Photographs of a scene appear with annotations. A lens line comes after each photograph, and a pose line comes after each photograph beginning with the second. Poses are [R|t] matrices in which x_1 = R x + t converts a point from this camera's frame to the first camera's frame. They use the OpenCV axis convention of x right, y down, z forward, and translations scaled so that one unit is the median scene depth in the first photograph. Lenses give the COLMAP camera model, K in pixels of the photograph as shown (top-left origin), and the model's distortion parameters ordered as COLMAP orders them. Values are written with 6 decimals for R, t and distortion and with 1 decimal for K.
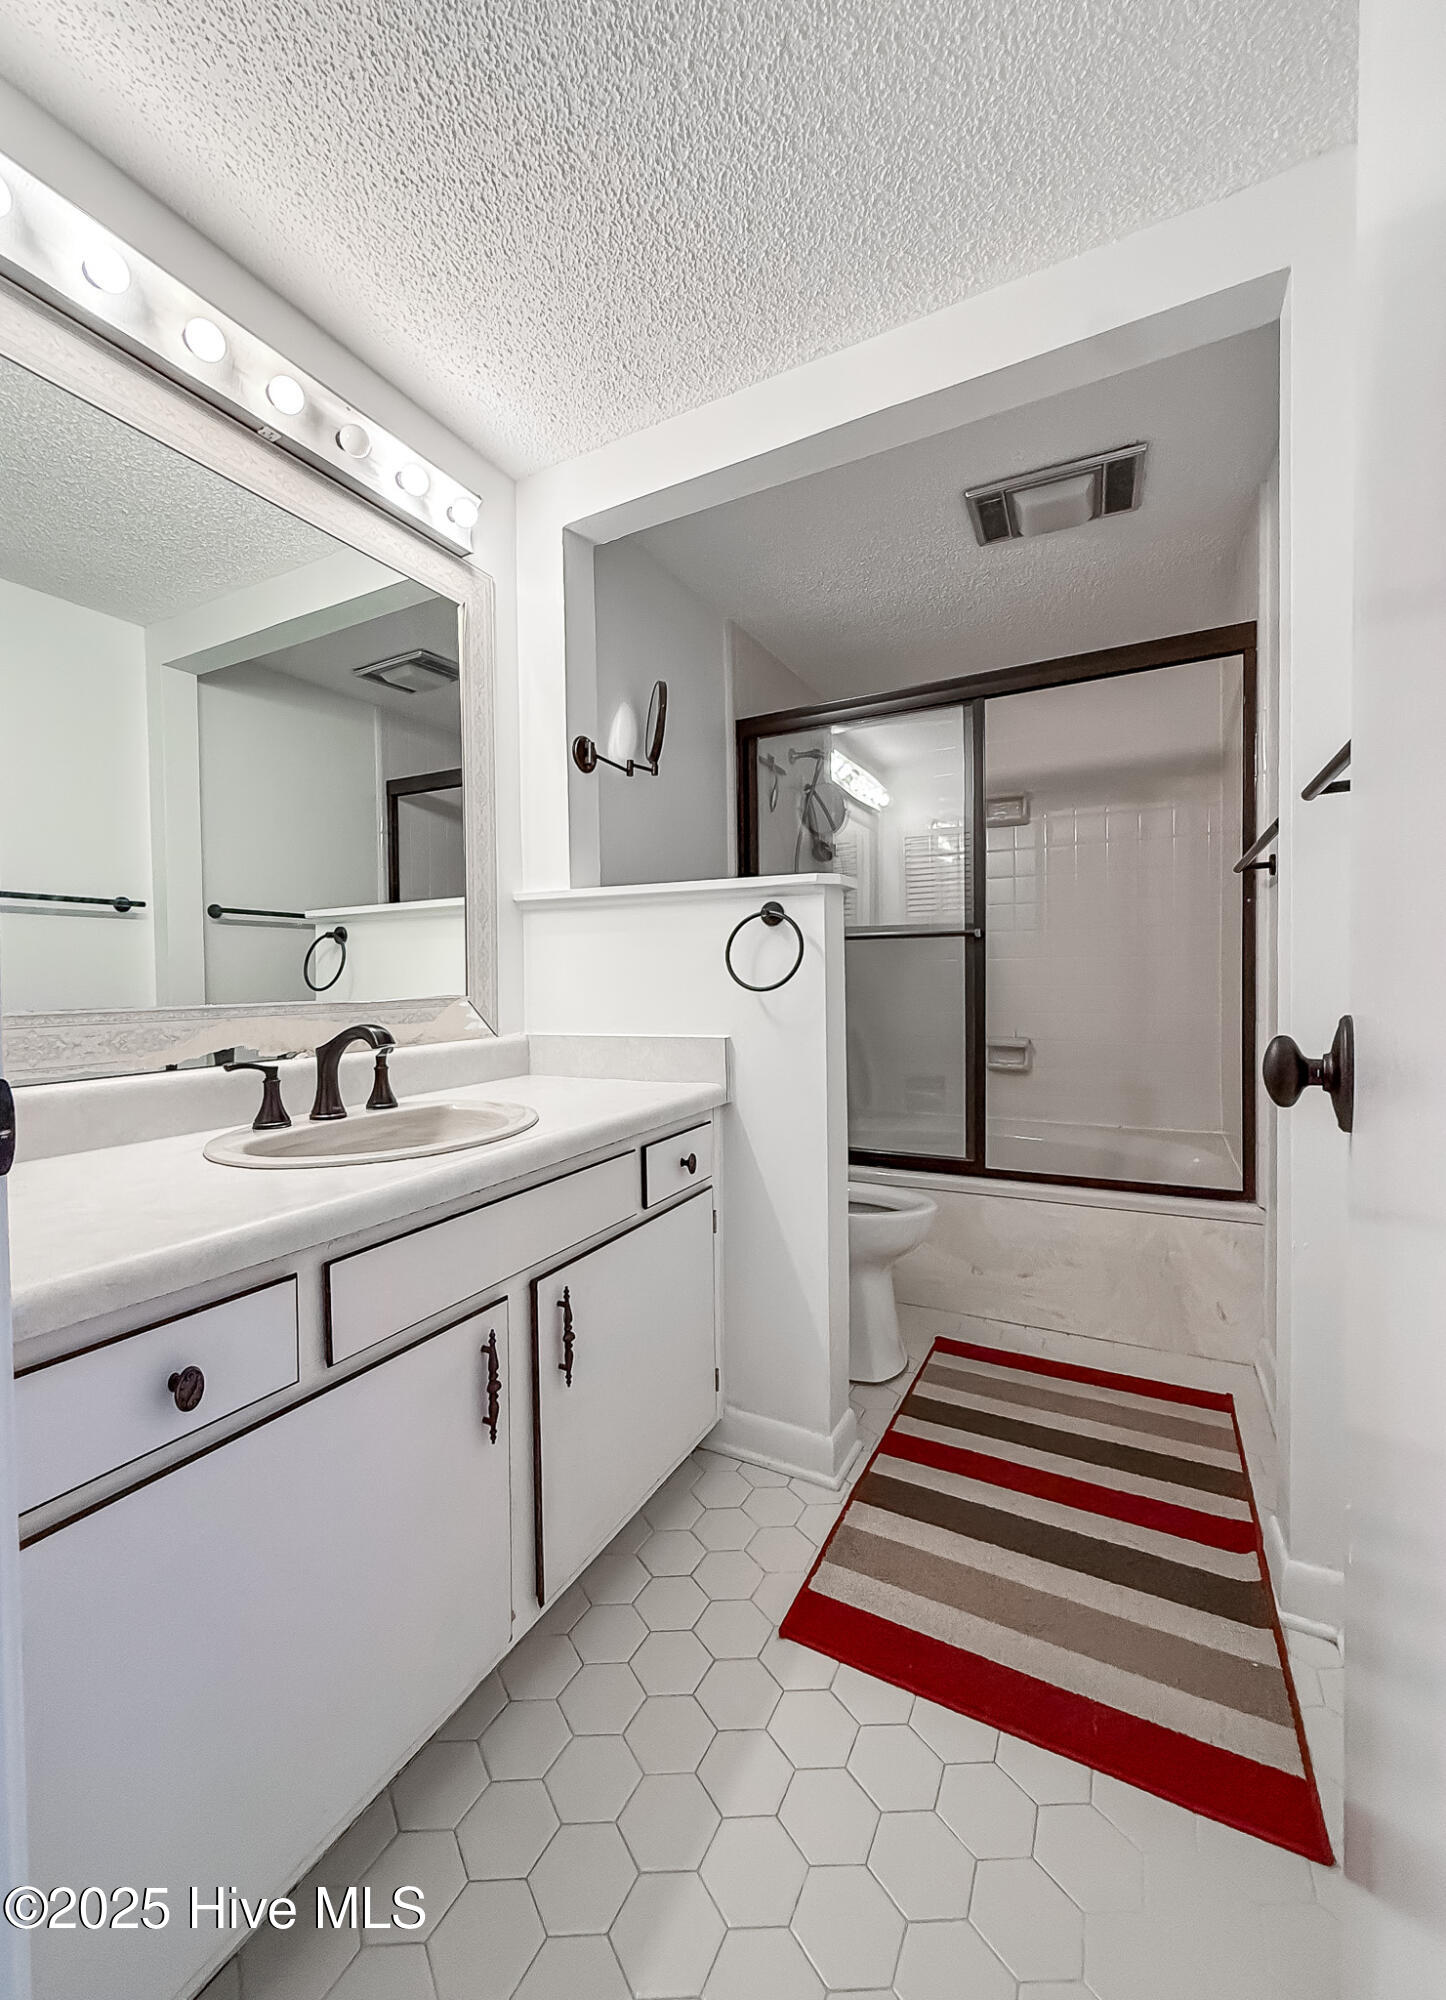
lens RADIAL K [[770.8, 0, 723.0], [0, 770.8, 1000.0], [0, 0, 1]] dist [0.000005, -0.000117]
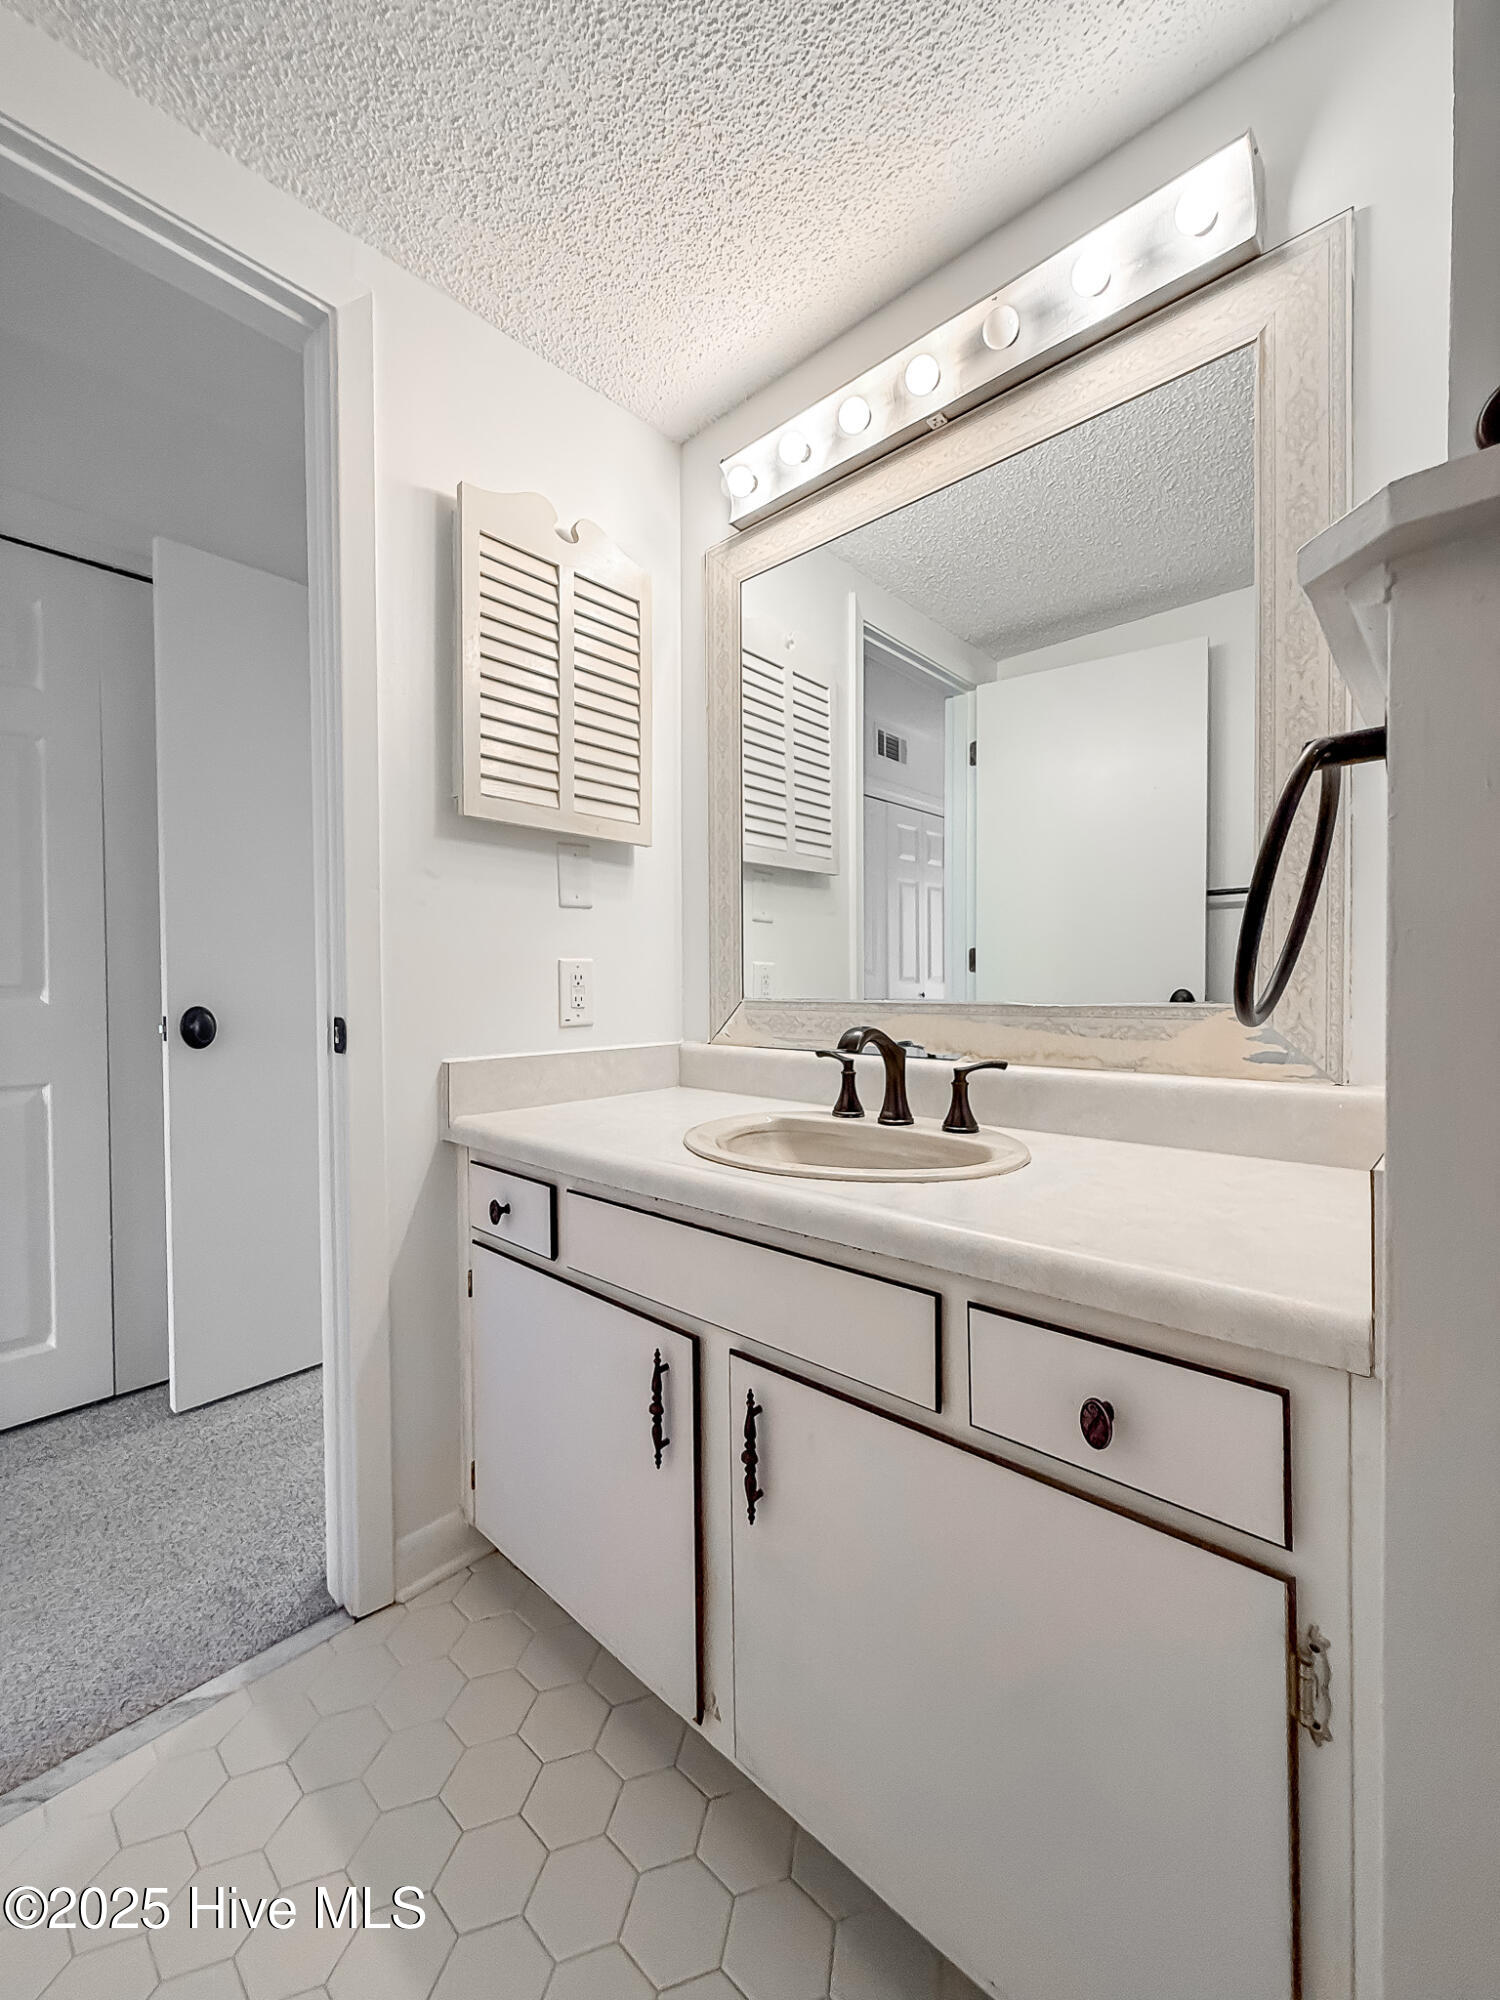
lens RADIAL K [[810.0, 0, 760.9], [0, 810.0, 998.3], [0, 0, 1]] dist [-0.001610, -0.000107]
pose [[-0.257788, 0.028297, -0.965787, 0.532762], [-0.022240, 0.999132, 0.035210, -0.034963], [0.965946, 0.030556, -0.256935, 1.180340]]
